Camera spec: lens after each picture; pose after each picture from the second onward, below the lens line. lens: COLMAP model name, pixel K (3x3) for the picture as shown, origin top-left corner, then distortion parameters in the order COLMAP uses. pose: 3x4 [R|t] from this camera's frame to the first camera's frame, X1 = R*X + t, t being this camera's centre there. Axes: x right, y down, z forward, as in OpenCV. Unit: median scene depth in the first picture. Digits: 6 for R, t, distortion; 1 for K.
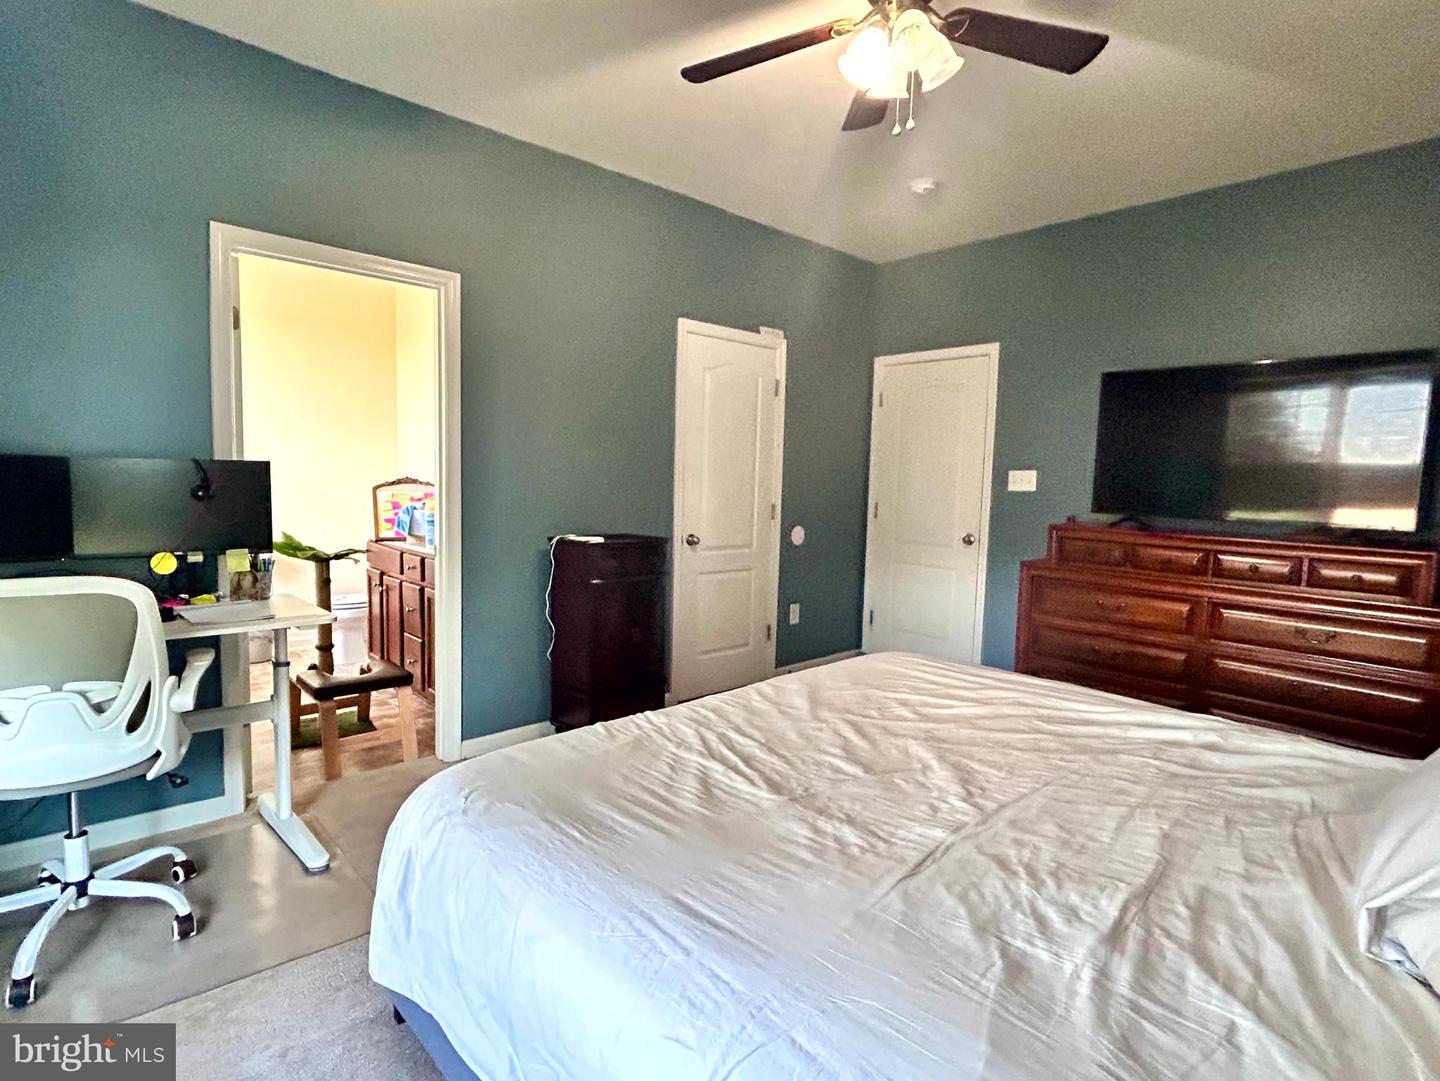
lens RADIAL K [[732.5, 0, 735.5], [0, 732.5, 542.6], [0, 0, 1]] dist [-0.007406, -0.000385]
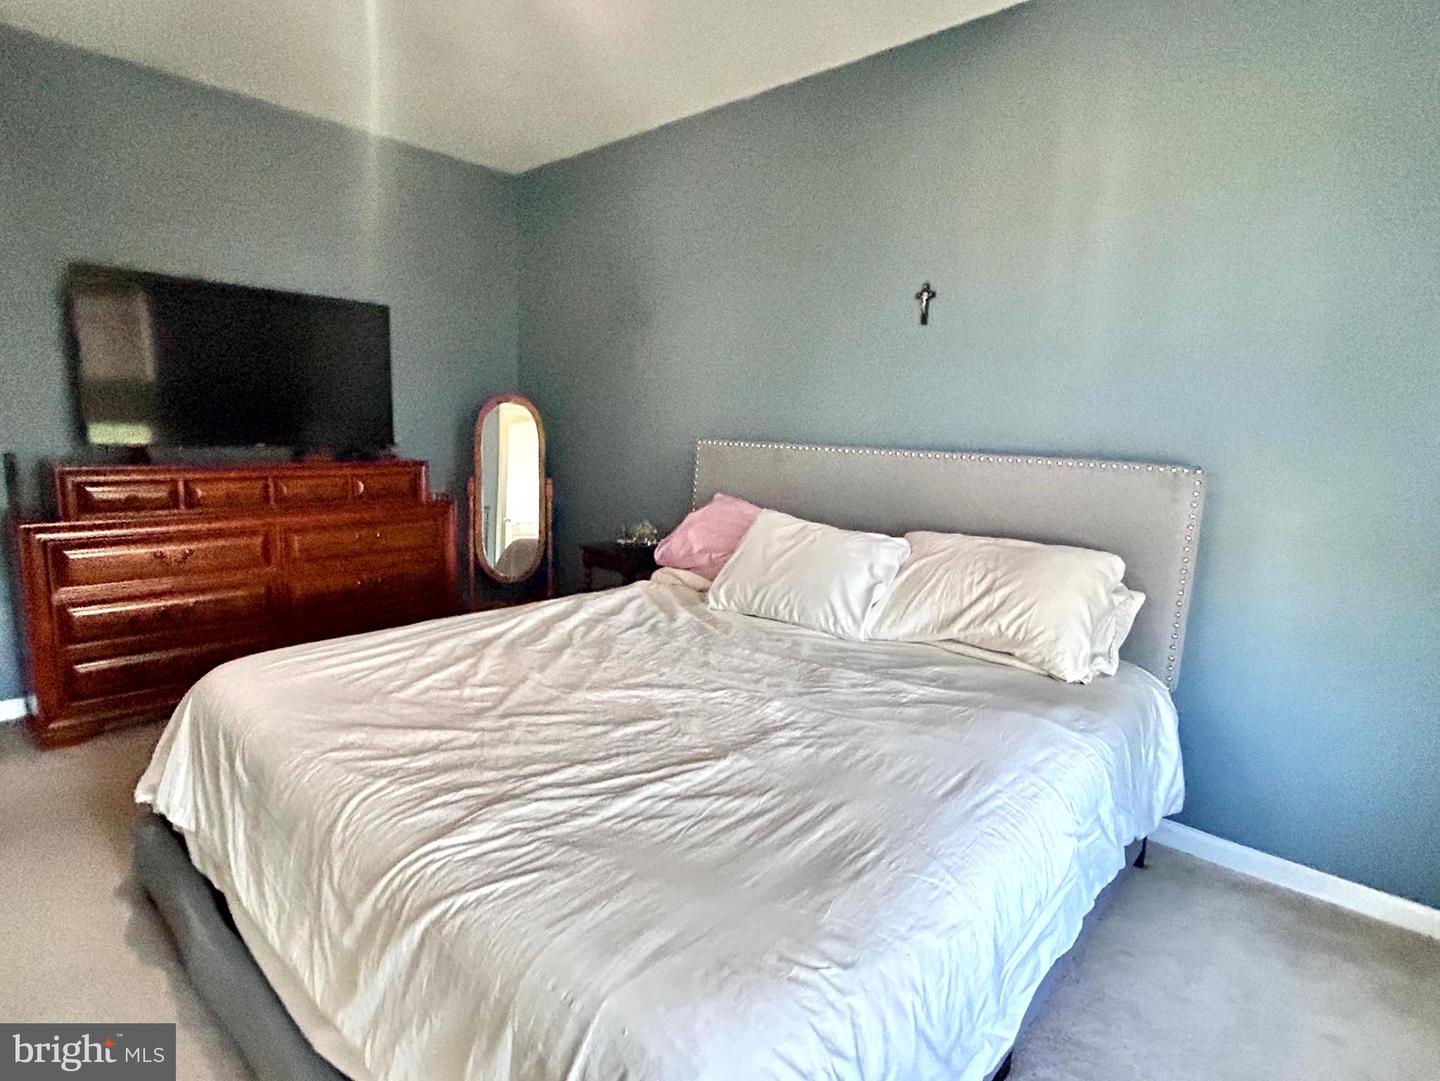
lens RADIAL K [[732.5, 0, 735.5], [0, 732.5, 552.2], [0, 0, 1]] dist [-0.007406, -0.000385]
pose [[-0.057651, -0.203316, 0.977414, -0.724427], [0.066448, 0.976090, 0.206960, -0.108344], [-0.996123, 0.076879, -0.042763, 0.856806]]
